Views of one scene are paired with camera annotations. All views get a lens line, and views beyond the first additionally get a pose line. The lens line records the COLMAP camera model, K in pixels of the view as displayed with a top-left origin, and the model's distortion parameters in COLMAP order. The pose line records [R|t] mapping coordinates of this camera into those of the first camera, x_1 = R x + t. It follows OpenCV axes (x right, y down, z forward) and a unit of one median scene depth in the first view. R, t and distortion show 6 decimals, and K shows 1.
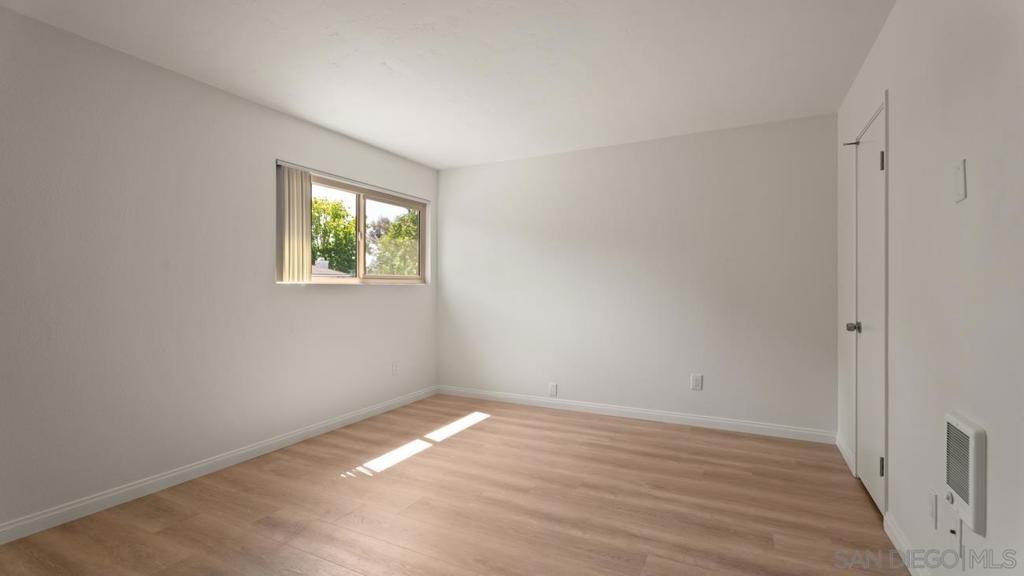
lens RADIAL K [[469.1, 0, 510.4], [0, 469.1, 288.9], [0, 0, 1]] dist [-0.000382, 0.001188]
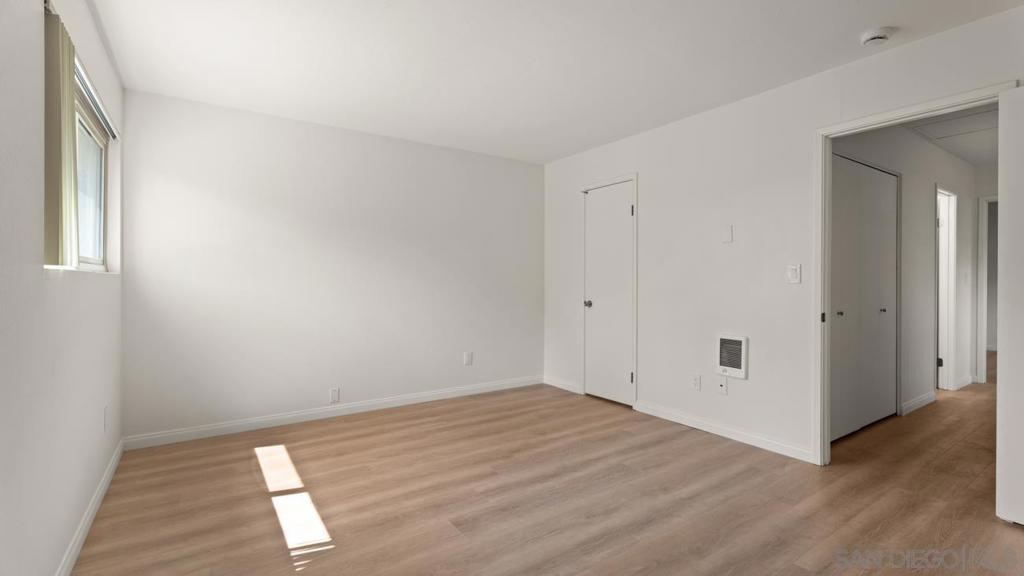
lens RADIAL K [[469.1, 0, 520.9], [0, 469.1, 289.9], [0, 0, 1]] dist [-0.000382, 0.001188]
pose [[0.449111, -0.017628, 0.893302, -0.696297], [0.003233, 0.999831, 0.018104, 0.002138], [-0.893470, -0.005242, 0.449092, 0.384489]]
